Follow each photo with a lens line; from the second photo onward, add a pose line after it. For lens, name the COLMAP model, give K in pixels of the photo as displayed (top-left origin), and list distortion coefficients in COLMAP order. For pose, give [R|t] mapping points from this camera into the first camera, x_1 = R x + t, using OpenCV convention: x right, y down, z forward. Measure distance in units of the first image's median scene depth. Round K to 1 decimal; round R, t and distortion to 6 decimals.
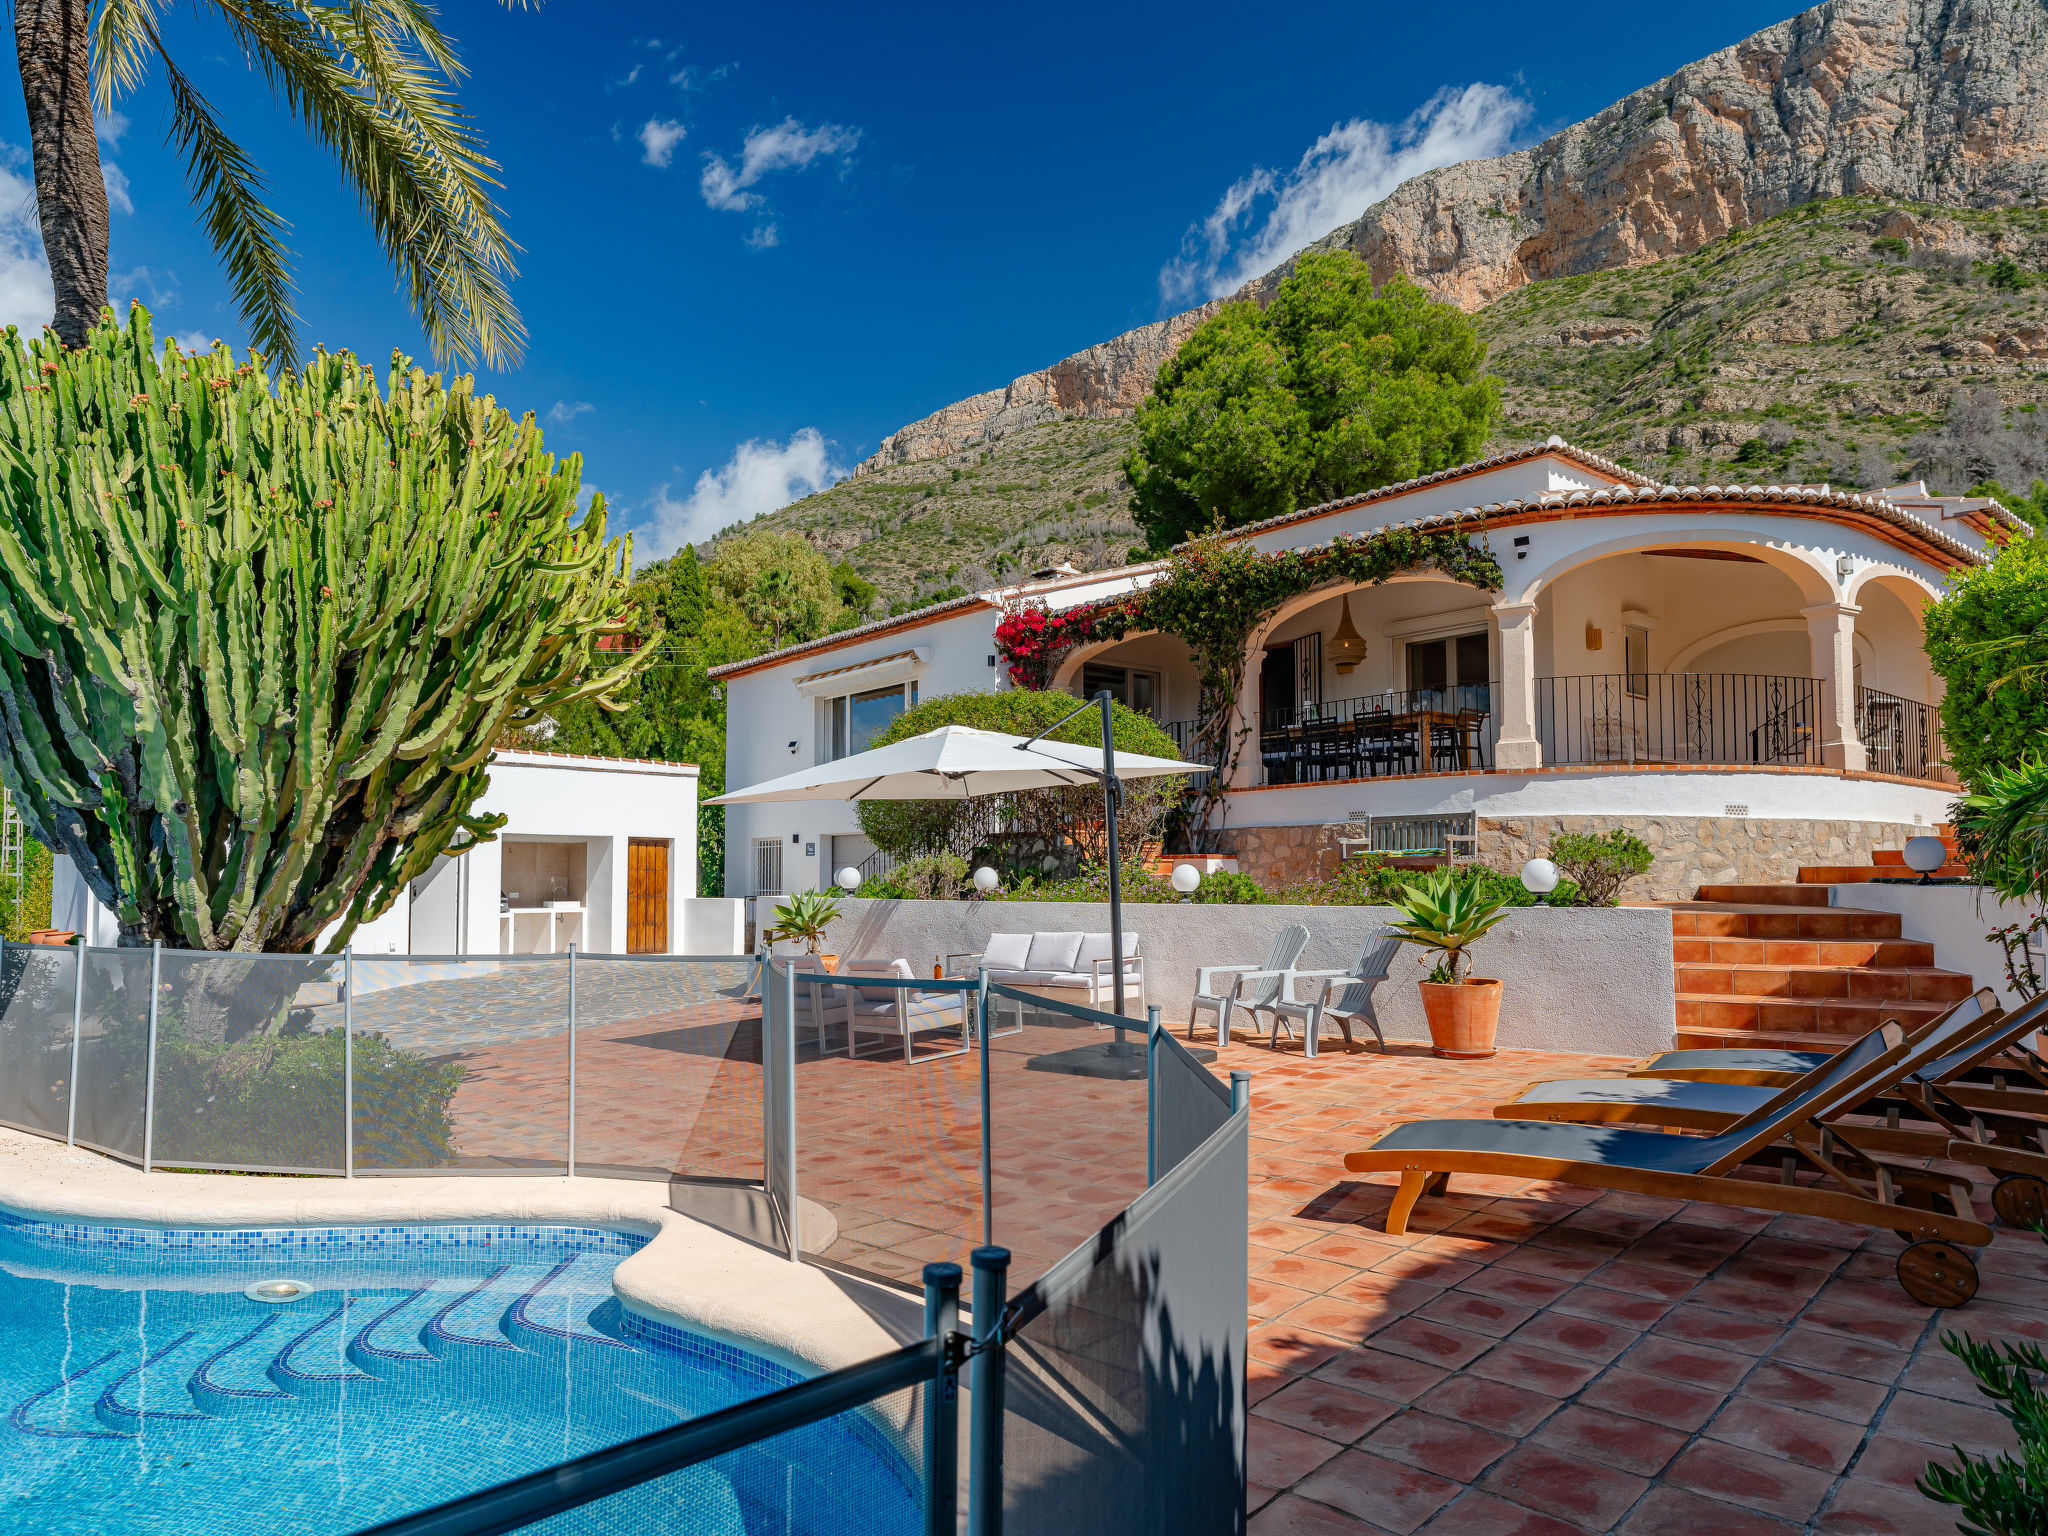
lens RADIAL K [[1199.5, 0, 1066.6], [0, 1199.5, 829.8], [0, 0, 1]] dist [-0.000500, 0.003740]
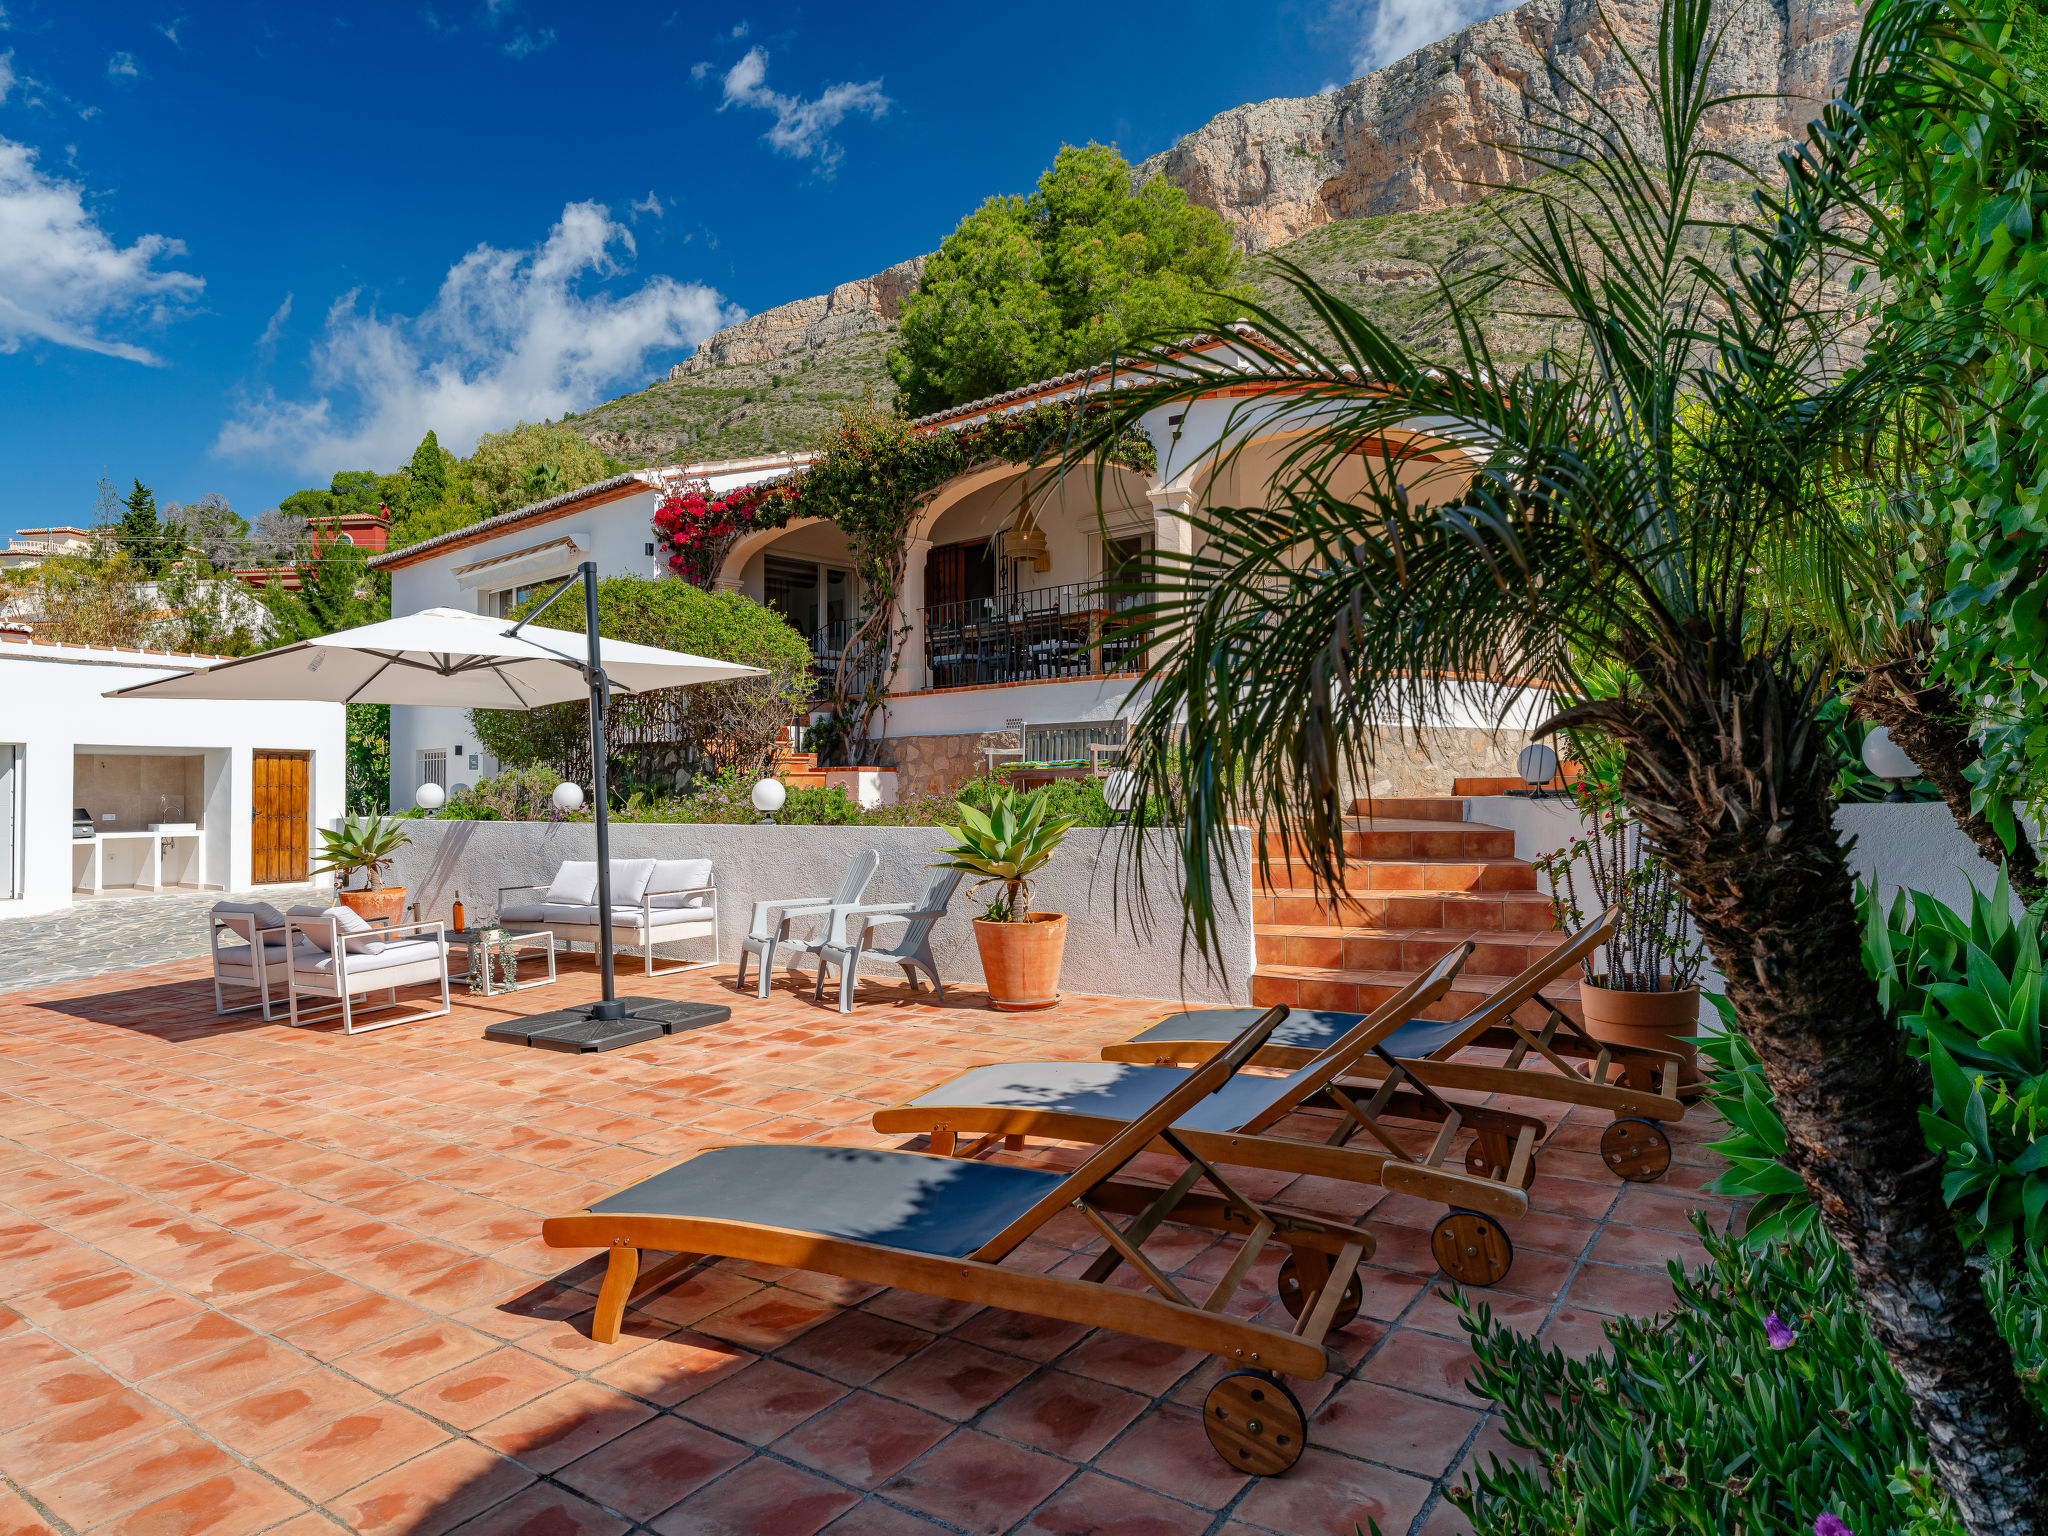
lens RADIAL K [[1171.9, 0, 1080.8], [0, 1171.9, 773.7], [0, 0, 1]] dist [-0.003081, 0.003129]
pose [[0.988186, -0.004380, 0.153198, 0.093686], [0.000275, 0.999641, 0.026806, 0.001466], [-0.153260, -0.026448, 0.987832, 0.070914]]
